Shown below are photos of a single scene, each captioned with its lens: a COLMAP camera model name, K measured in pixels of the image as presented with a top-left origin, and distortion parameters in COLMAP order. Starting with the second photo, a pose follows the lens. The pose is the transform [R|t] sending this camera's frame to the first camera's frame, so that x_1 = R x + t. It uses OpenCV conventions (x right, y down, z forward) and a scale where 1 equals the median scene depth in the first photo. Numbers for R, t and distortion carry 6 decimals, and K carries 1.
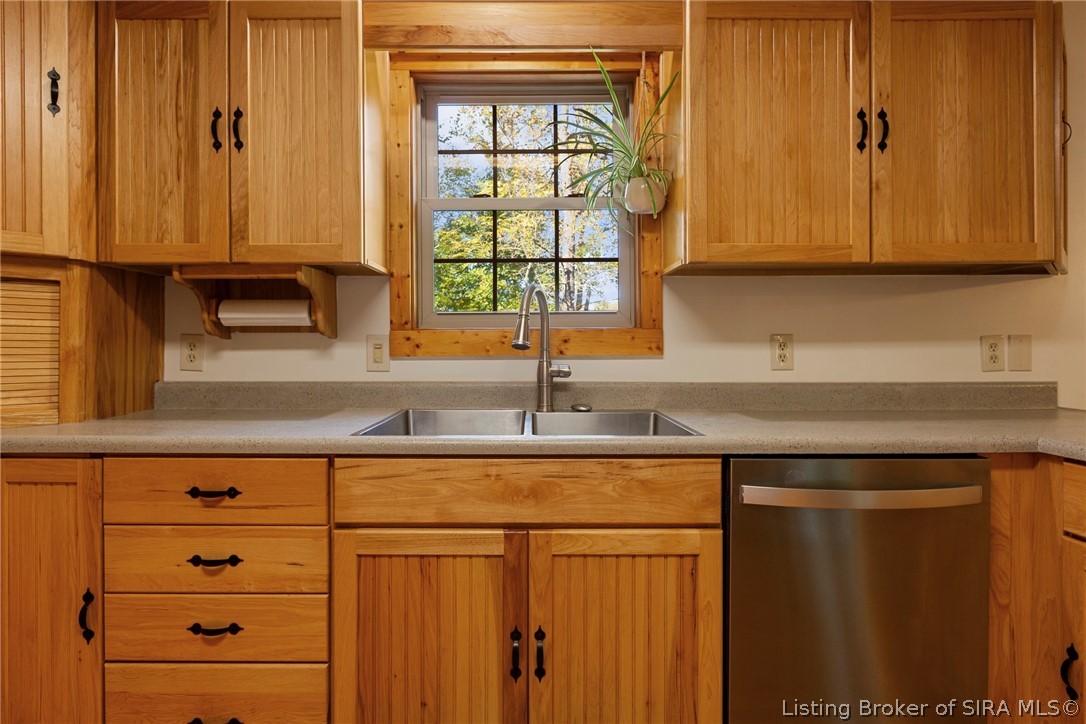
lens RADIAL K [[586.1, 0, 547.1], [0, 586.1, 342.6], [0, 0, 1]] dist [-0.002082, -0.000644]
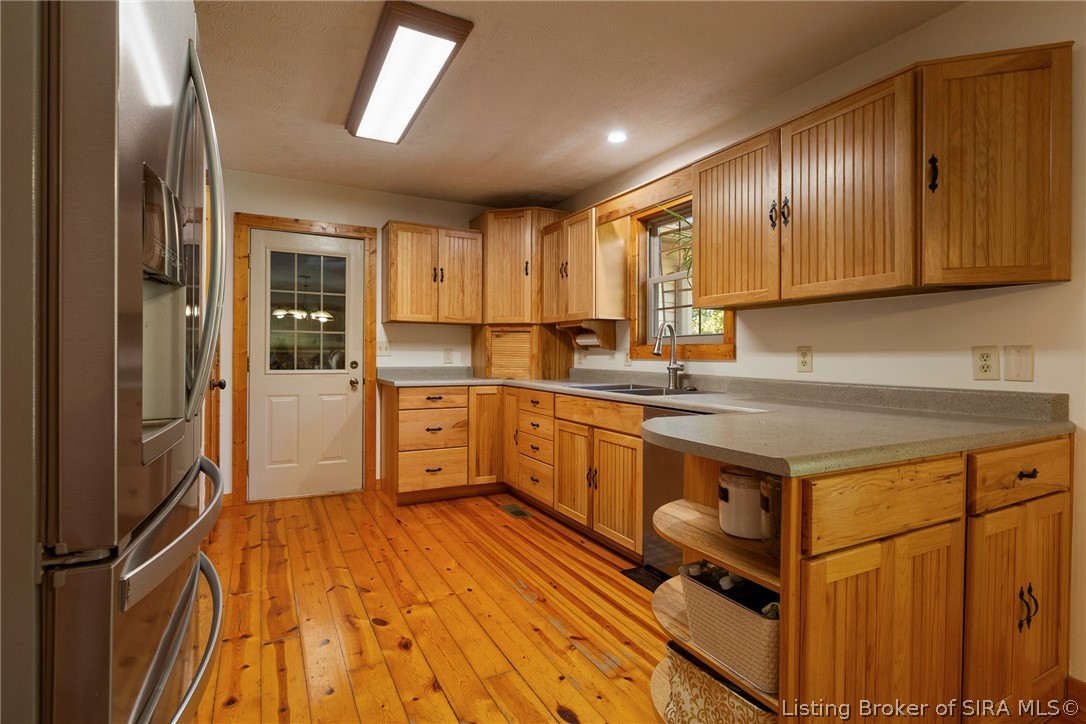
lens RADIAL K [[533.2, 0, 541.3], [0, 533.2, 356.6], [0, 0, 1]] dist [0.000542, 0.000019]
pose [[0.465238, 0.008304, -0.885147, 1.373124], [-0.002515, 0.999964, 0.008059, 0.001514], [0.885182, -0.001523, 0.465243, -0.177093]]
